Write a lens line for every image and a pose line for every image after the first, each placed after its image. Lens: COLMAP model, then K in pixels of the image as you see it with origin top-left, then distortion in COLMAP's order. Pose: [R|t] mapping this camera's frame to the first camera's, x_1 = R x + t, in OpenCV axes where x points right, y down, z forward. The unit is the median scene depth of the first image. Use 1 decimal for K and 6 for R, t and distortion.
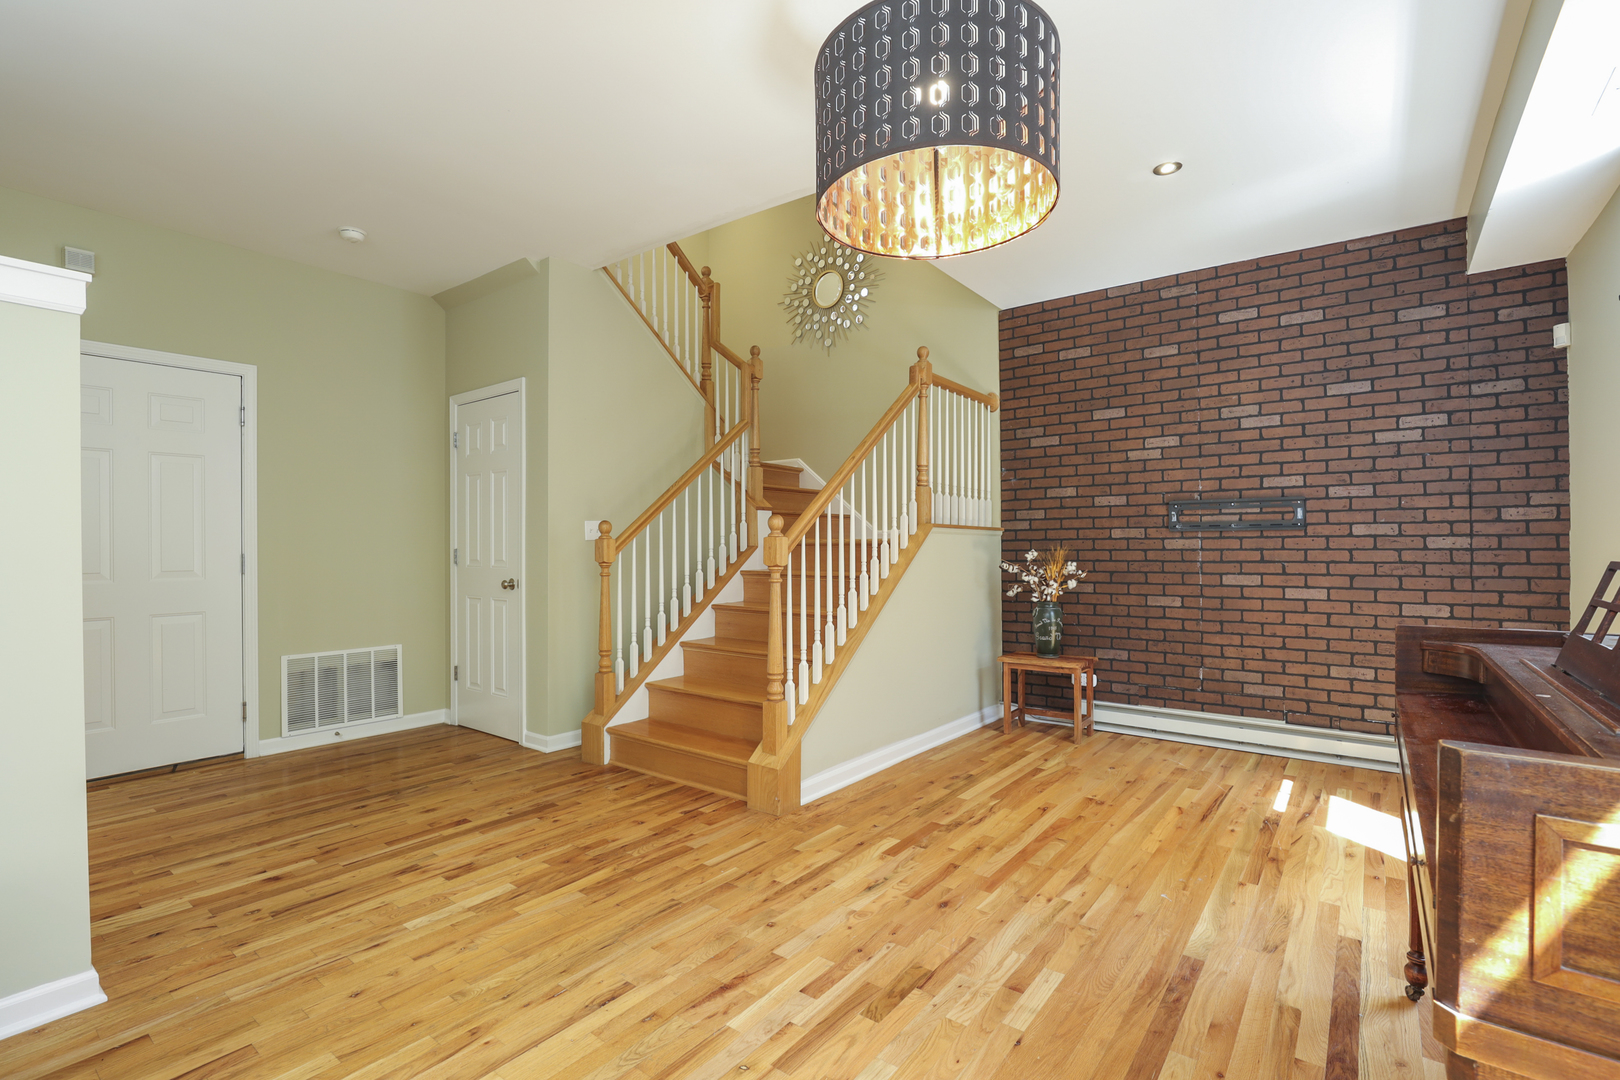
lens RADIAL K [[742.8, 0, 801.3], [0, 742.8, 539.6], [0, 0, 1]] dist [-0.014434, 0.000948]
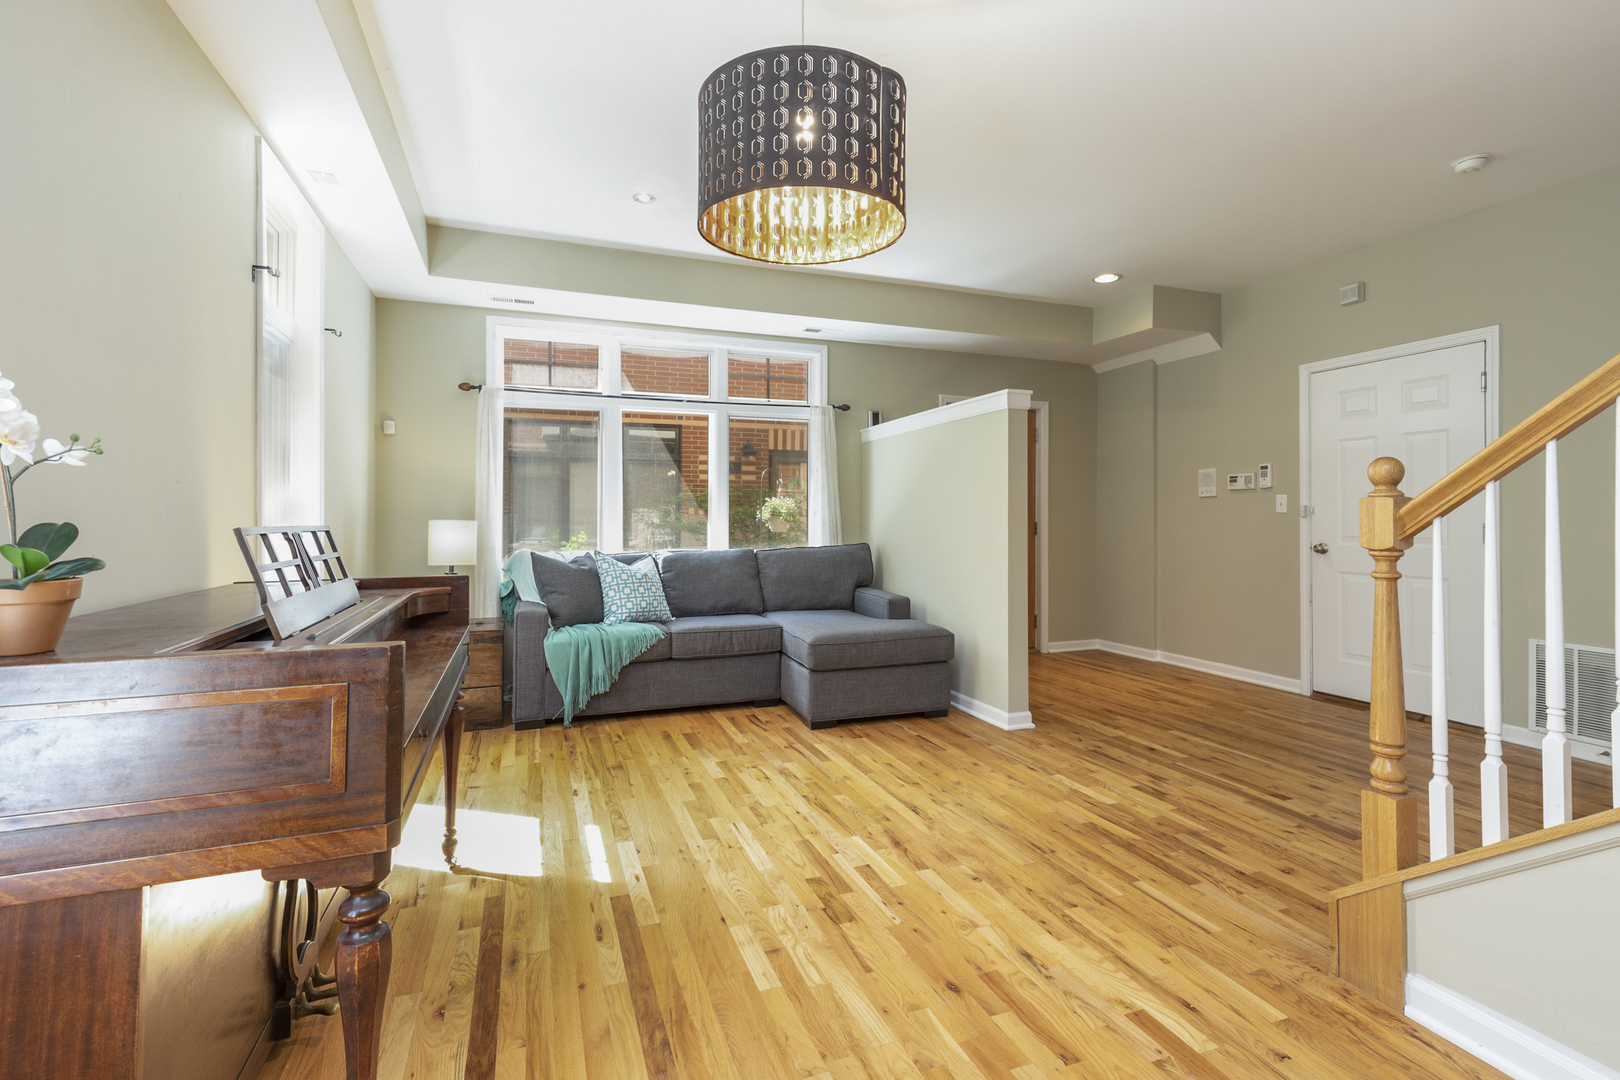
lens RADIAL K [[742.8, 0, 801.2], [0, 742.8, 531.5], [0, 0, 1]] dist [-0.014434, 0.000948]
pose [[-0.535726, 0.012922, -0.844293, 0.816192], [0.003968, 0.999910, 0.012786, 0.019888], [0.844383, 0.003500, -0.535729, 1.153040]]
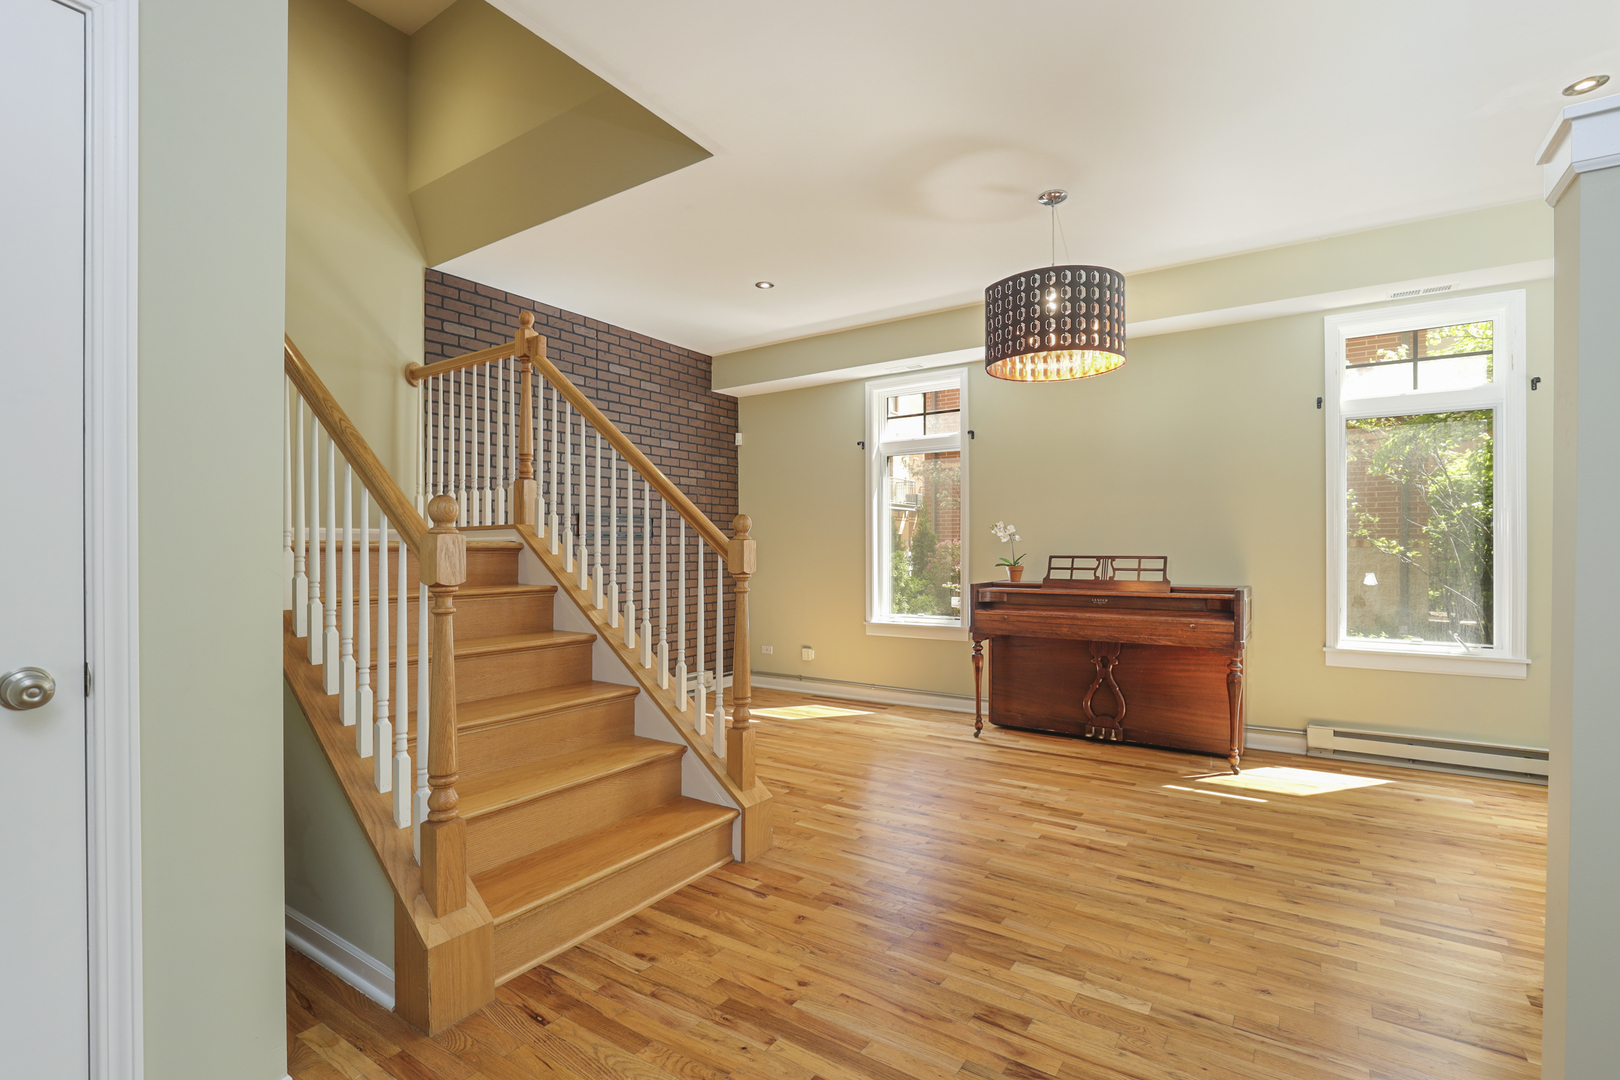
lens RADIAL K [[742.8, 0, 814.1], [0, 742.8, 544.1], [0, 0, 1]] dist [-0.014434, 0.000948]
pose [[-0.062683, 0.008740, 0.997995, -1.140725], [-0.004545, 0.999949, -0.009042, 0.009643], [-0.998023, -0.005103, -0.062640, 1.214974]]
